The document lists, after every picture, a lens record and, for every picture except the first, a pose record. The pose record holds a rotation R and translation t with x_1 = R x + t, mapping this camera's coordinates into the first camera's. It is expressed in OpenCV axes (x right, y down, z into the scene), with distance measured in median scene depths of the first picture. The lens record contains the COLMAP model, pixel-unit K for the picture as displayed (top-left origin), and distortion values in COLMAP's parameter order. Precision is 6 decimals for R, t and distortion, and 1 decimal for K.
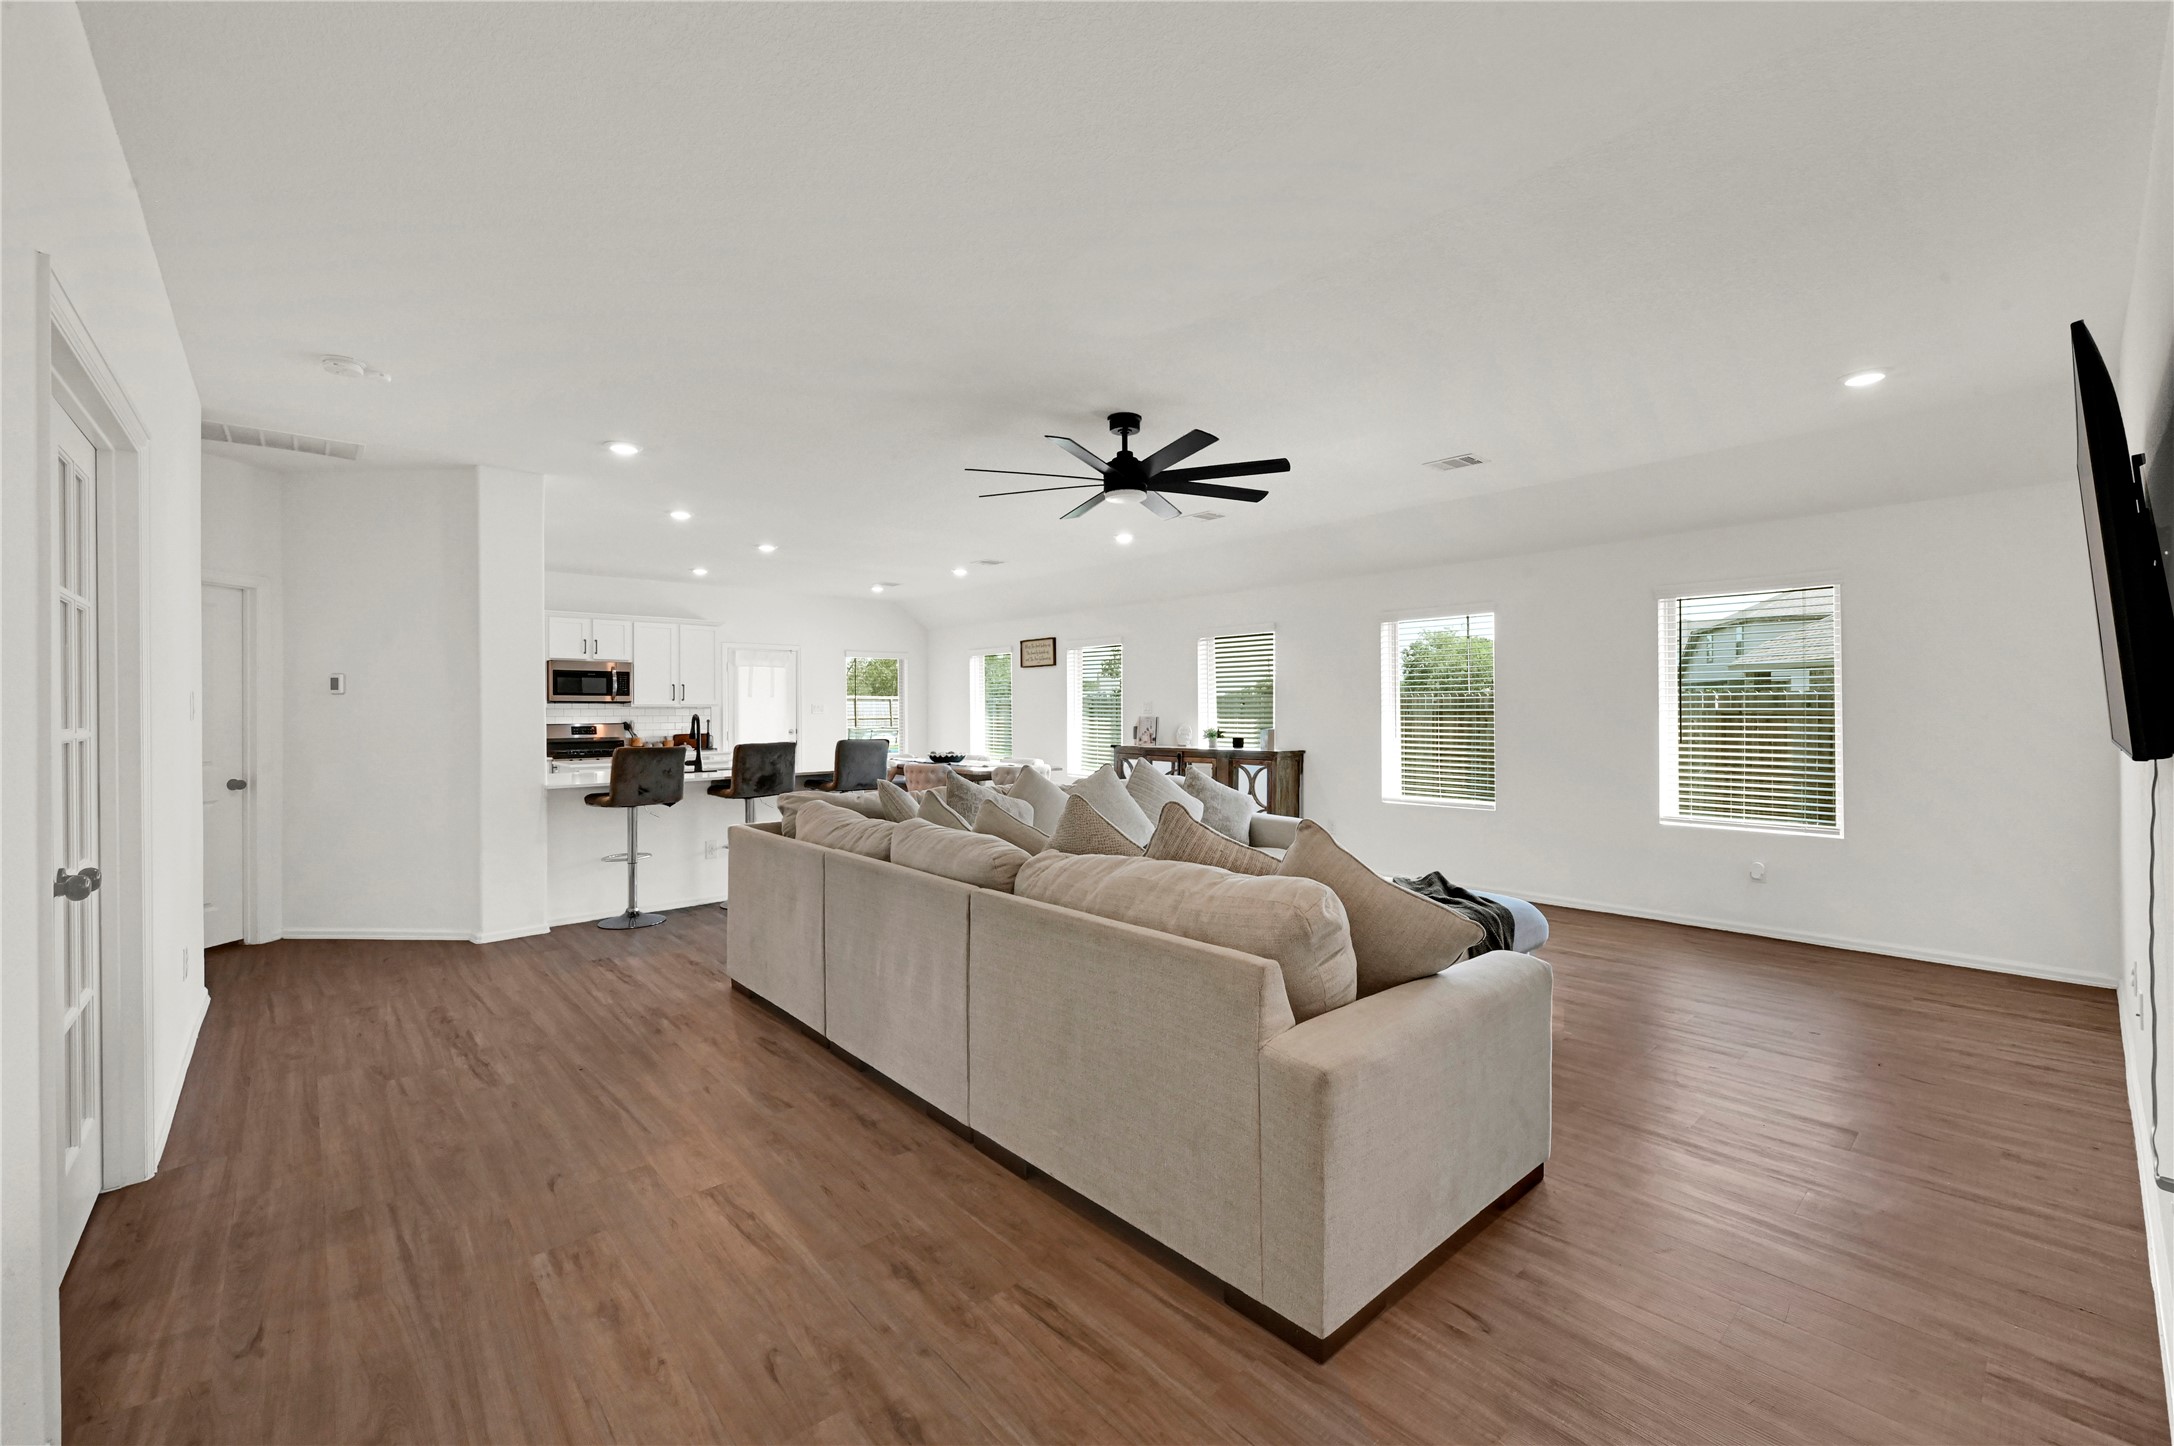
lens RADIAL K [[893.1, 0, 1080.7], [0, 893.1, 713.1], [0, 0, 1]] dist [-0.000265, -0.000907]
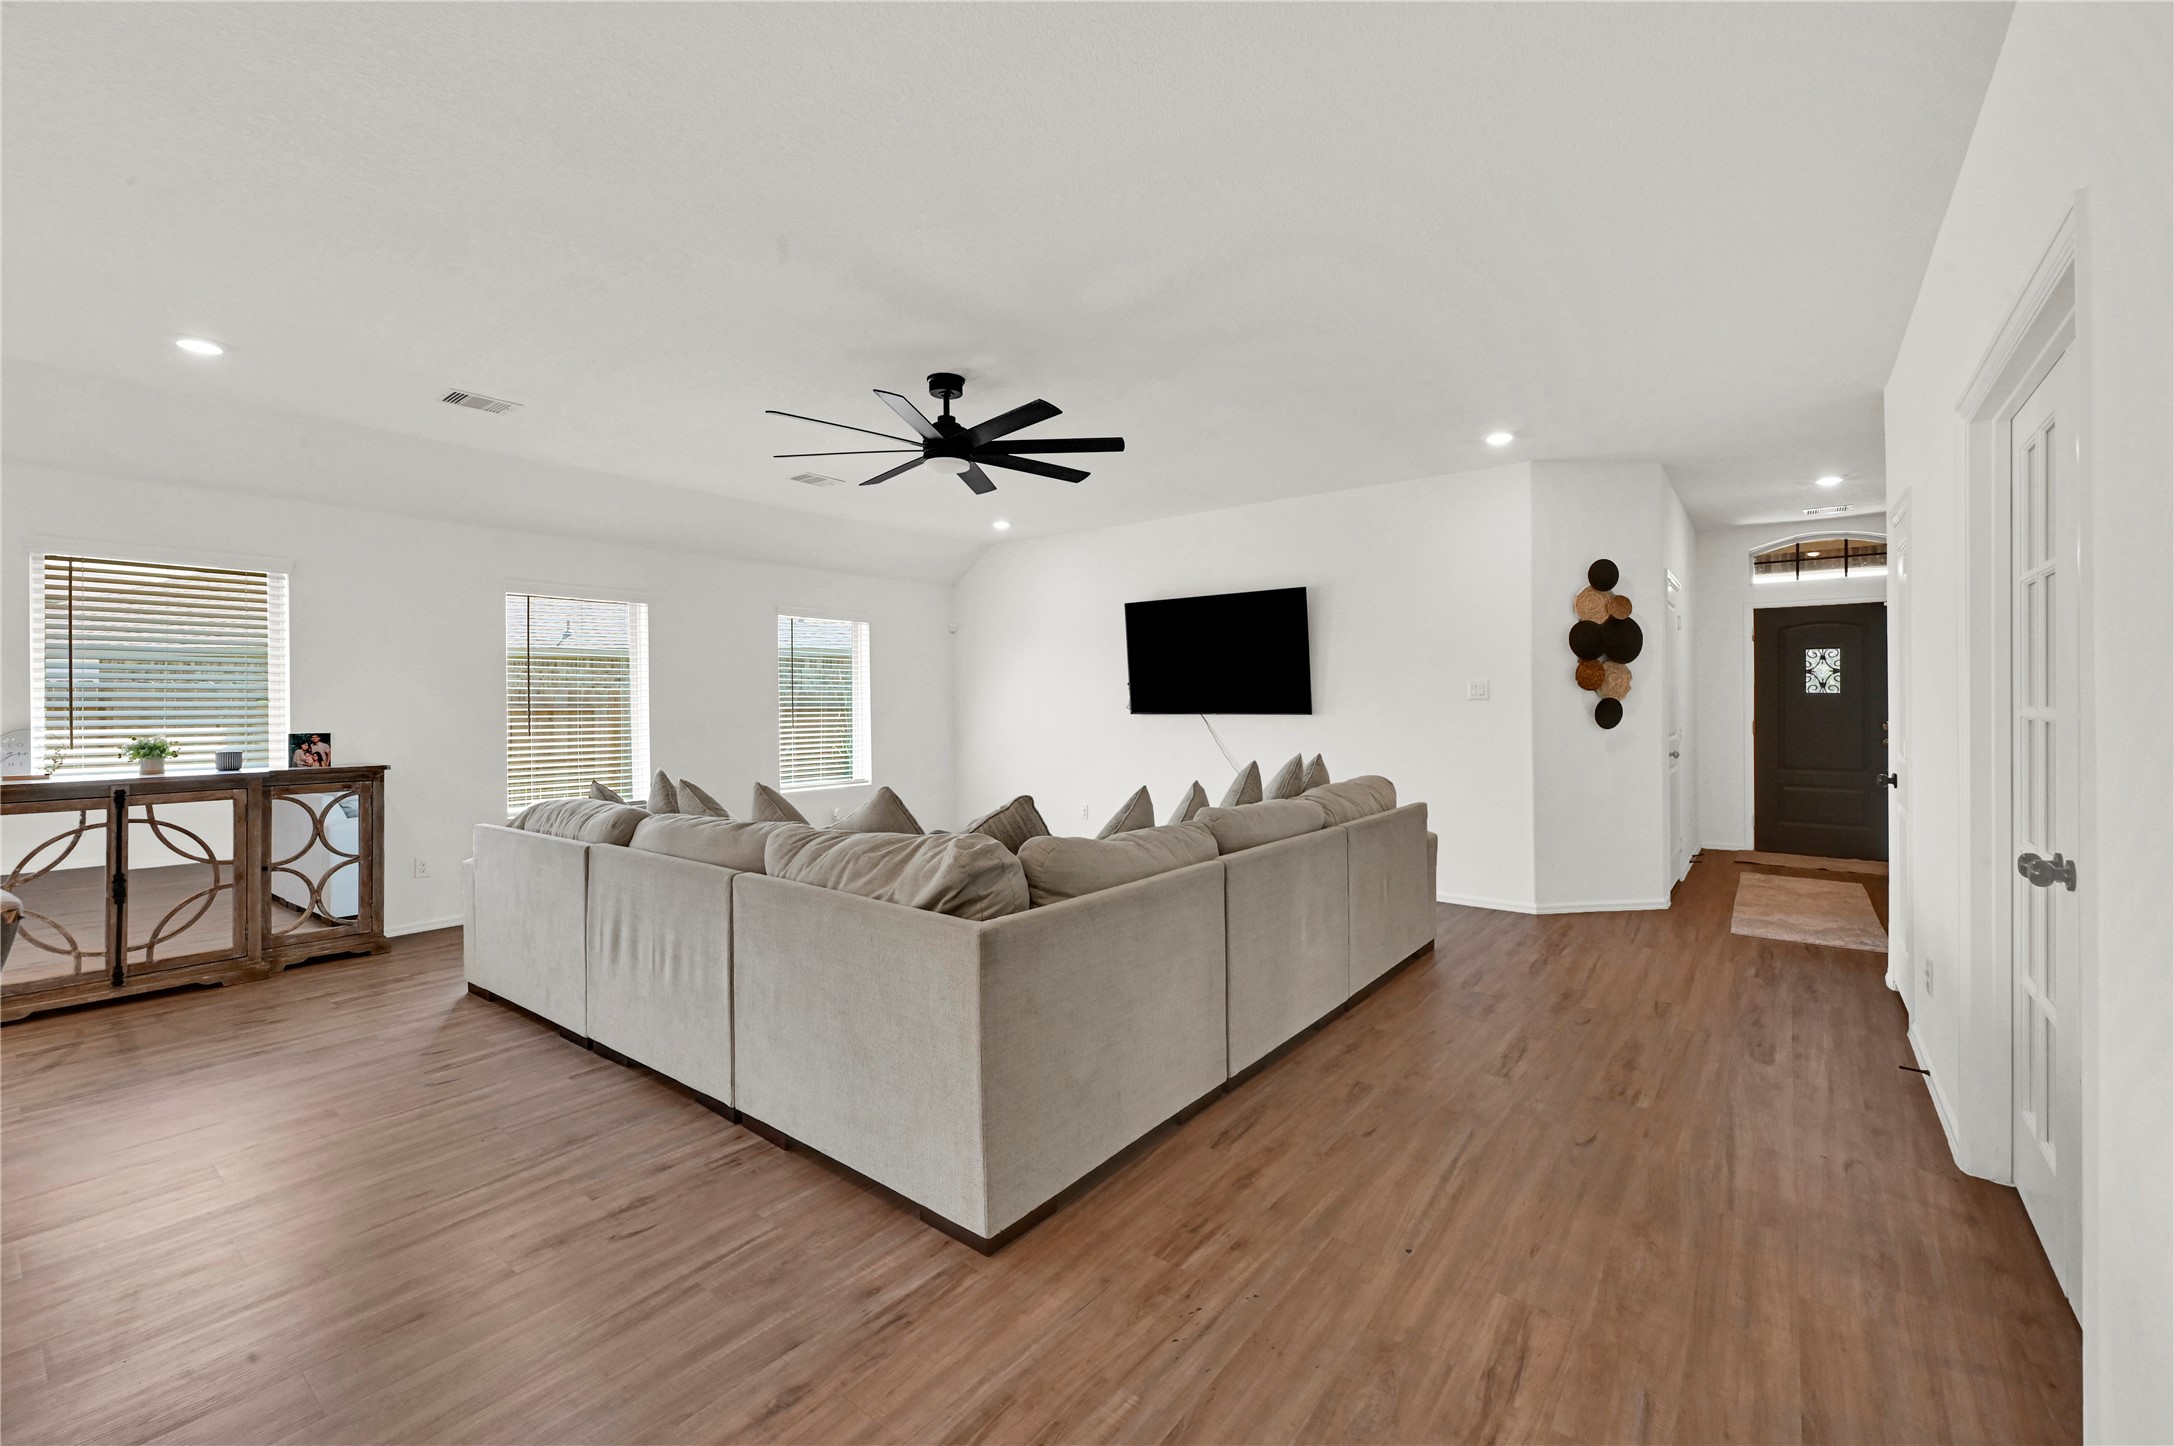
lens RADIAL K [[893.1, 0, 1104.3], [0, 893.1, 709.1], [0, 0, 1]] dist [-0.000265, -0.000907]
pose [[-0.199205, -0.001722, 0.979956, -1.028801], [0.007426, 0.999967, 0.003267, 0.005166], [-0.979930, 0.007928, -0.199185, 1.203429]]
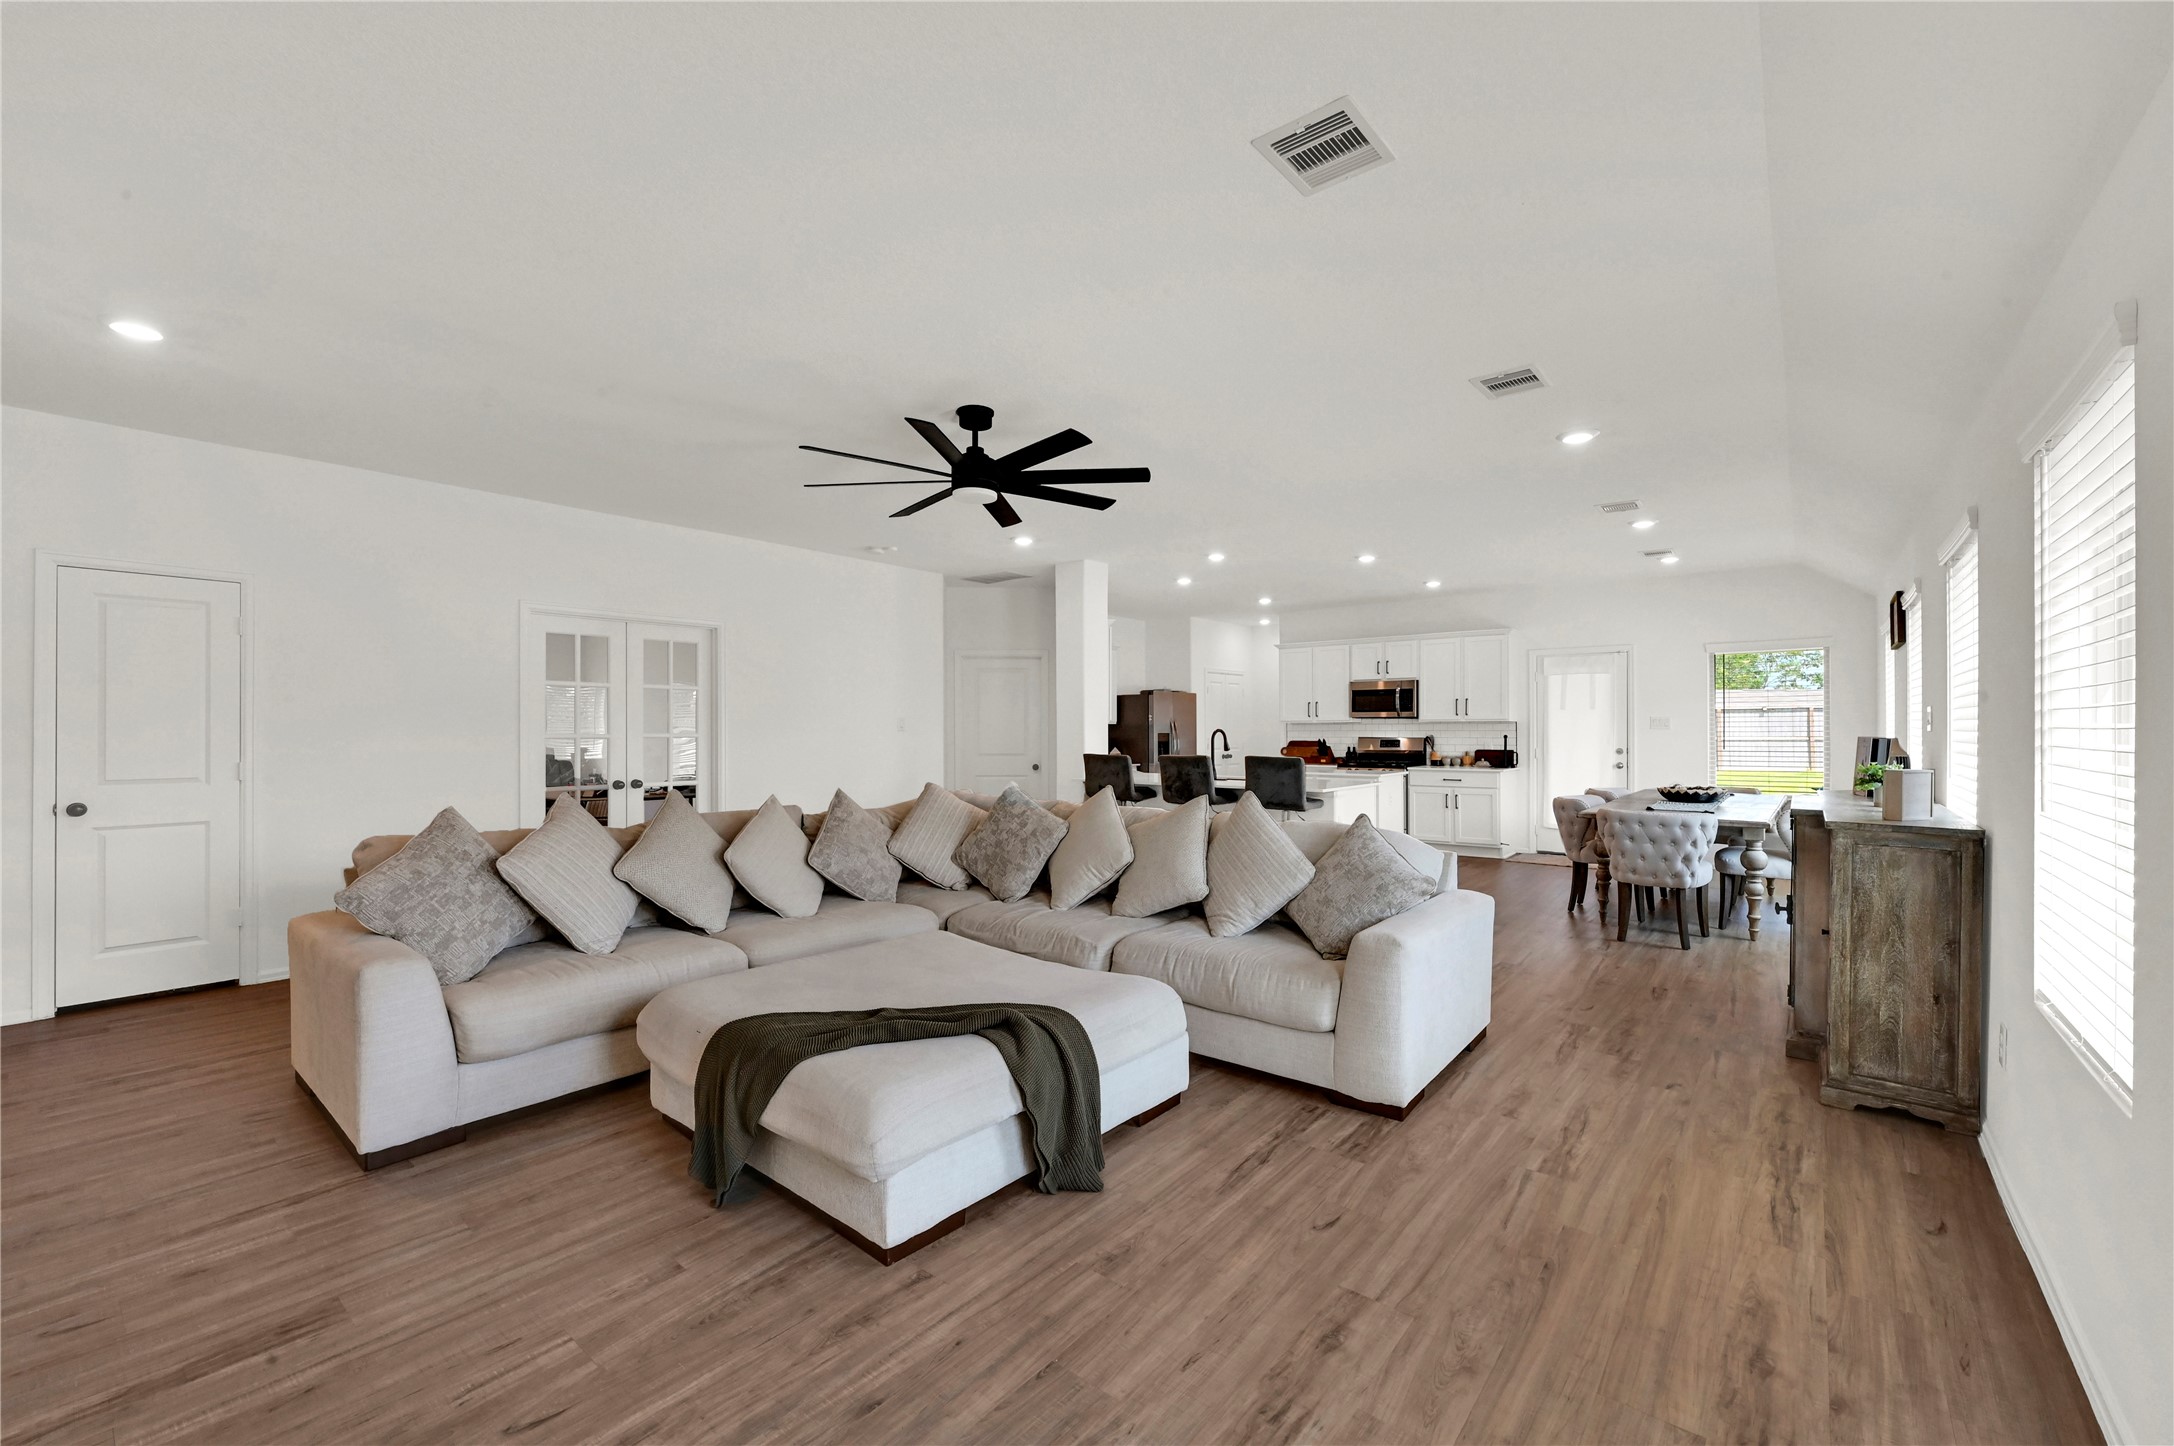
lens RADIAL K [[893.1, 0, 1073.1], [0, 893.1, 731.3], [0, 0, 1]] dist [-0.000265, -0.000907]
pose [[0.153491, 0.006349, -0.988130, 1.196663], [0.000577, 0.999979, 0.006514, -0.007187], [0.988150, -0.001570, 0.153485, 1.099366]]
